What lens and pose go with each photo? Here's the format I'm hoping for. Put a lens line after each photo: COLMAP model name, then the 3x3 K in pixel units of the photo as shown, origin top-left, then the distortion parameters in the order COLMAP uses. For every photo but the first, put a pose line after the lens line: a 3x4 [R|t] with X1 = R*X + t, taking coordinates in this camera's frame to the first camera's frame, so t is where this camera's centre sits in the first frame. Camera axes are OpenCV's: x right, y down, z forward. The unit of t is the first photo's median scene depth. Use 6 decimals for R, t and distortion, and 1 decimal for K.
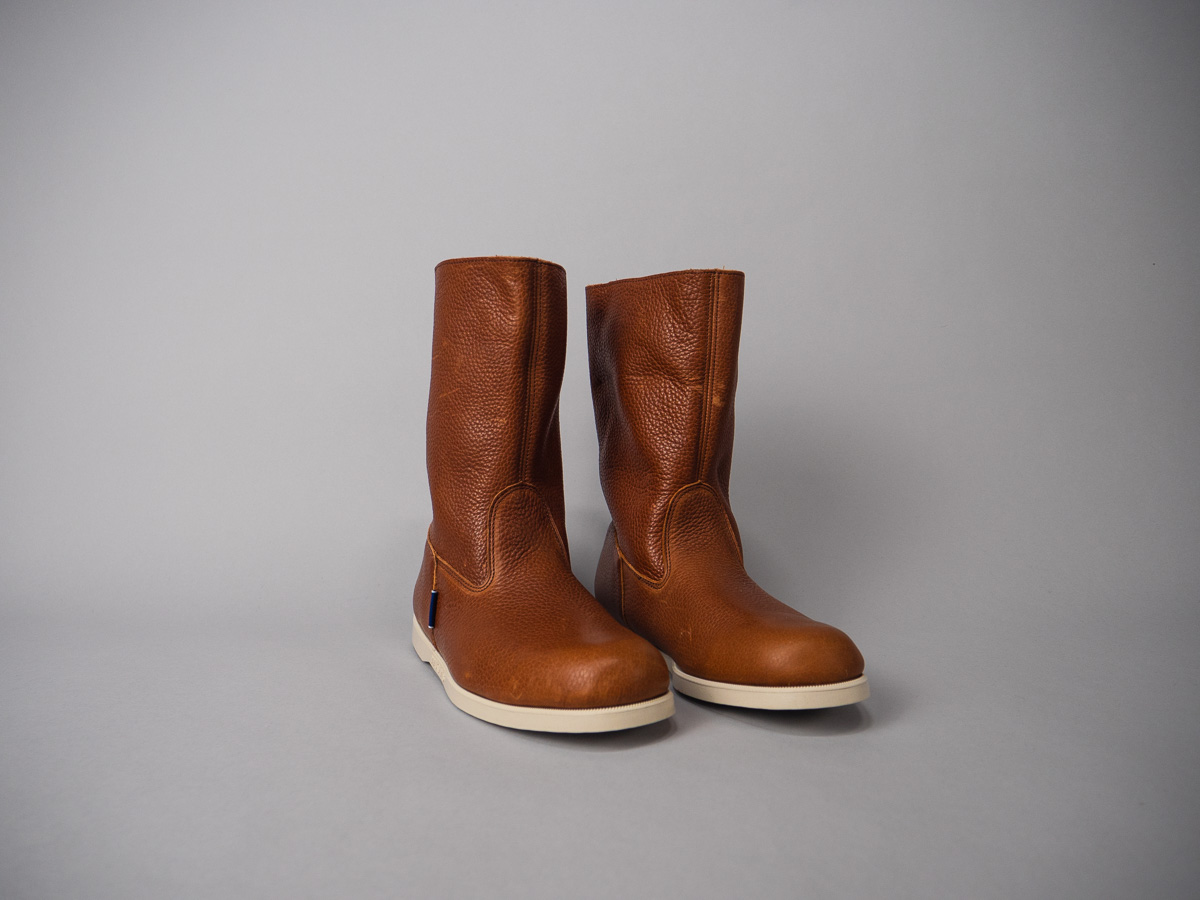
lens RADIAL K [[975.9, 0, 597.4], [0, 975.9, 452.3], [0, 0, 1]] dist [-0.005794, 0.001151]
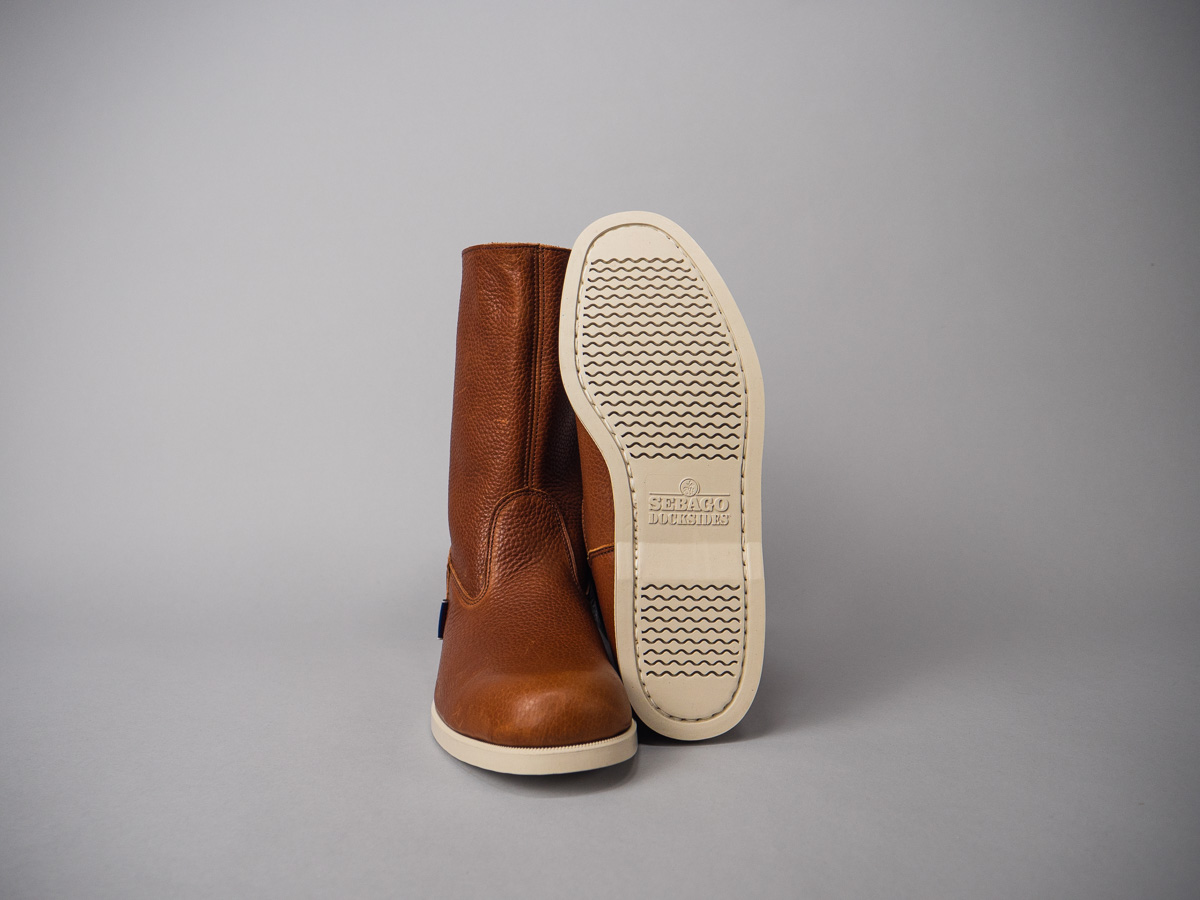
lens RADIAL K [[975.9, 0, 599.7], [0, 975.9, 450.2], [0, 0, 1]] dist [-0.005794, 0.001151]
pose [[0.969134, 0.000289, -0.246535, 0.218811], [-0.000762, 0.999998, -0.001825, -0.003160], [0.246534, 0.001957, 0.969132, 0.126502]]
